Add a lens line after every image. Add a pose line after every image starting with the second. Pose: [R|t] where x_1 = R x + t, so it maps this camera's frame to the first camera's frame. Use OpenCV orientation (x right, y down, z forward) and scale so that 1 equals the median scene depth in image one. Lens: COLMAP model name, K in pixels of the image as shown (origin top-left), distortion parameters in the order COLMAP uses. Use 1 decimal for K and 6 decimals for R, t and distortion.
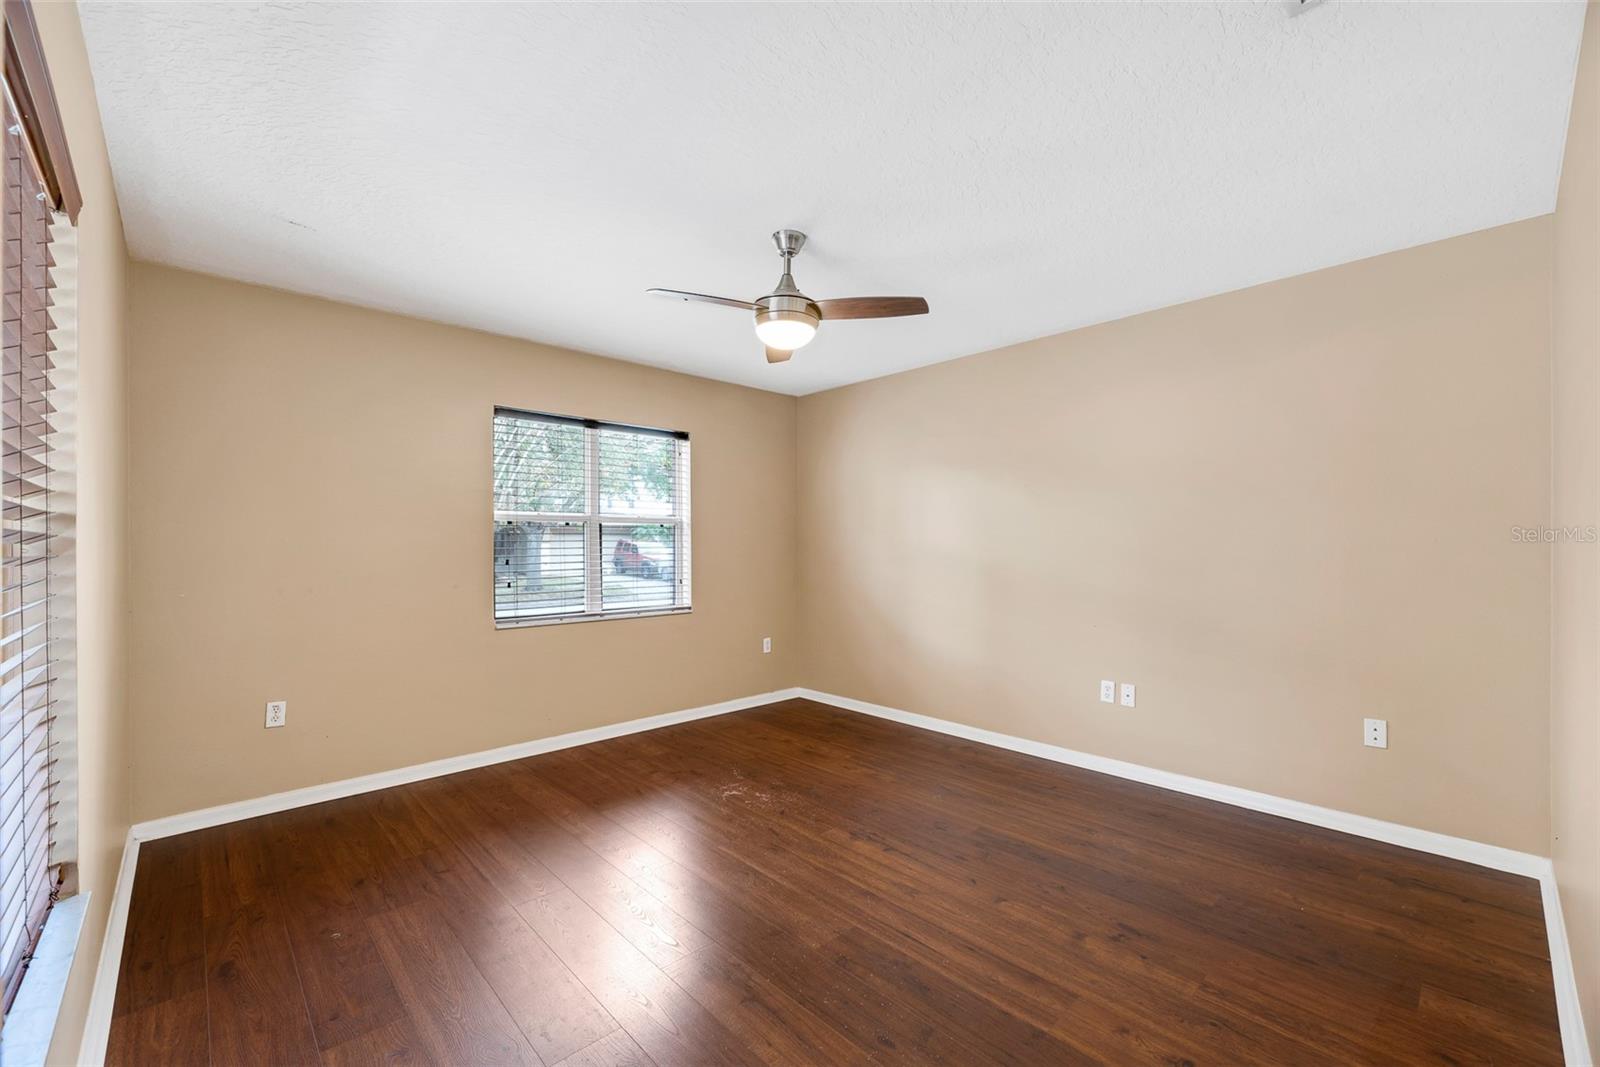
lens RADIAL K [[645.8, 0, 793.8], [0, 645.8, 541.4], [0, 0, 1]] dist [-0.002374, -0.000102]
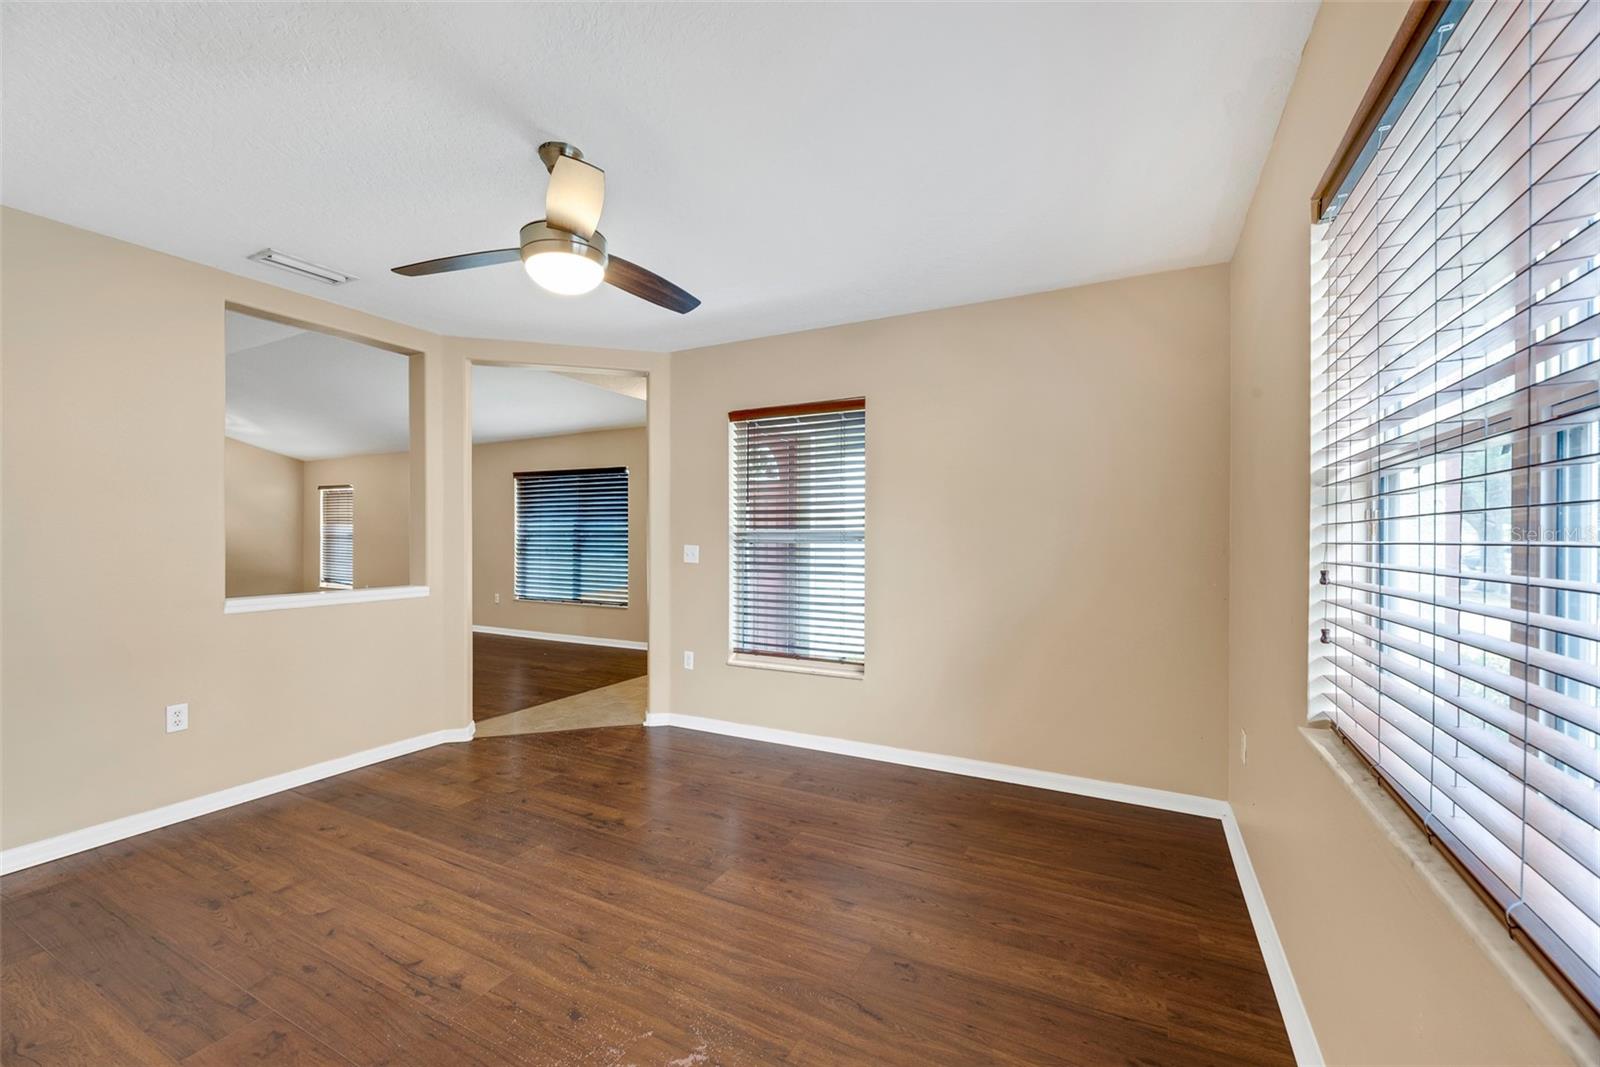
lens RADIAL K [[645.8, 0, 793.8], [0, 645.8, 541.4], [0, 0, 1]] dist [-0.002374, -0.000102]
pose [[-0.943316, 0.002886, -0.331883, -0.015484], [0.003613, 0.999992, -0.001573, 0.017382], [0.331876, -0.002683, -0.943319, 2.029000]]
